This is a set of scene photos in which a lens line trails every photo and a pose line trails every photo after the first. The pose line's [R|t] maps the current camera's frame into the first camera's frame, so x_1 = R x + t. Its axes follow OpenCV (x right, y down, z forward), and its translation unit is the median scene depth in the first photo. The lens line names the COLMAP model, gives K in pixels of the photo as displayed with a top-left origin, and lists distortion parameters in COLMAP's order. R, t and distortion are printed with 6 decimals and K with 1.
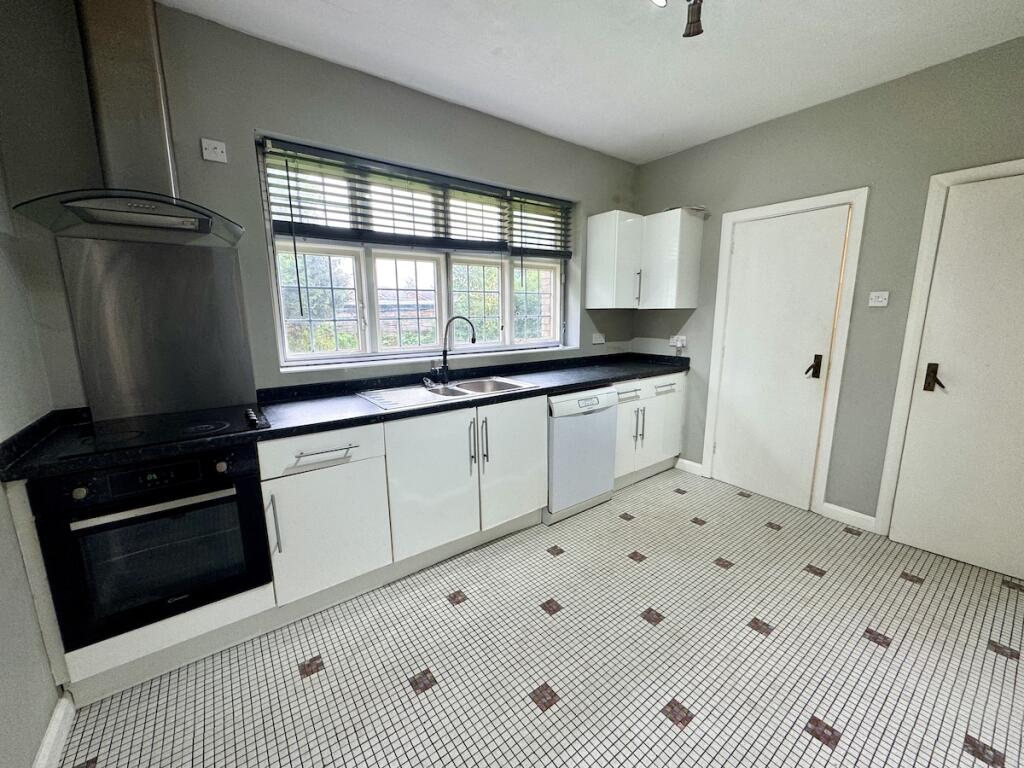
lens RADIAL K [[404.8, 0, 511.4], [0, 404.8, 388.2], [0, 0, 1]] dist [-0.015429, -0.000171]
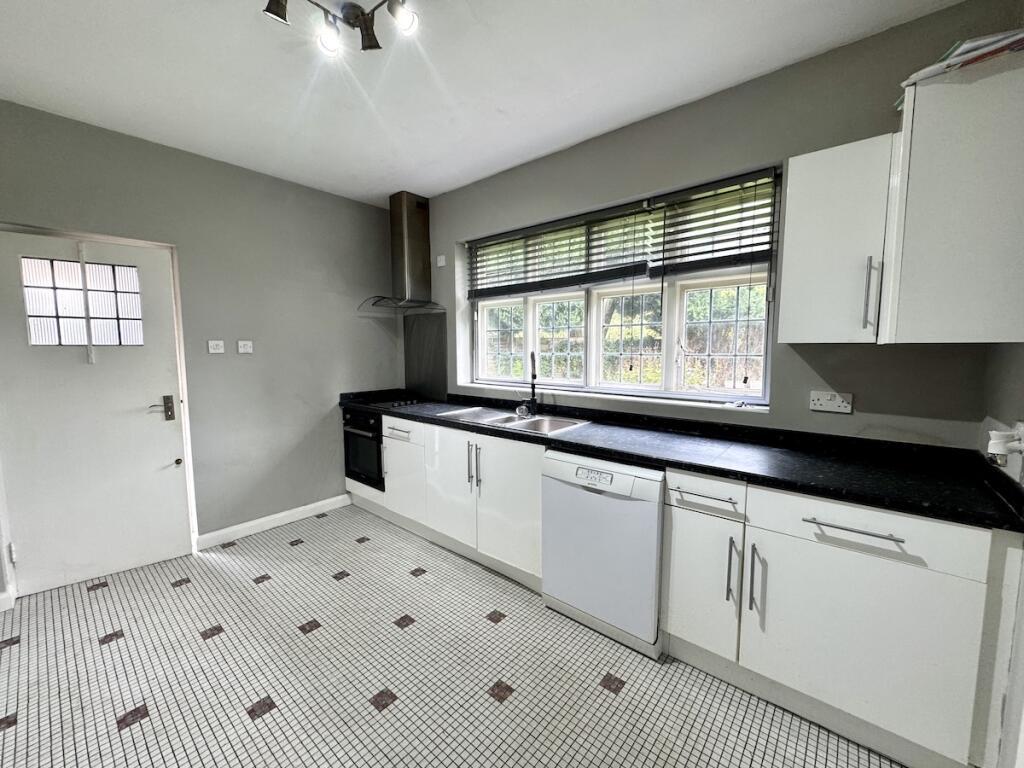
lens RADIAL K [[411.6, 0, 514.1], [0, 411.6, 384.2], [0, 0, 1]] dist [-0.000371, -0.000383]
pose [[0.220624, 0.096181, -0.970605, 0.871505], [-0.176352, 0.982659, 0.057290, -0.144043], [0.959284, 0.158528, 0.233760, 0.689552]]
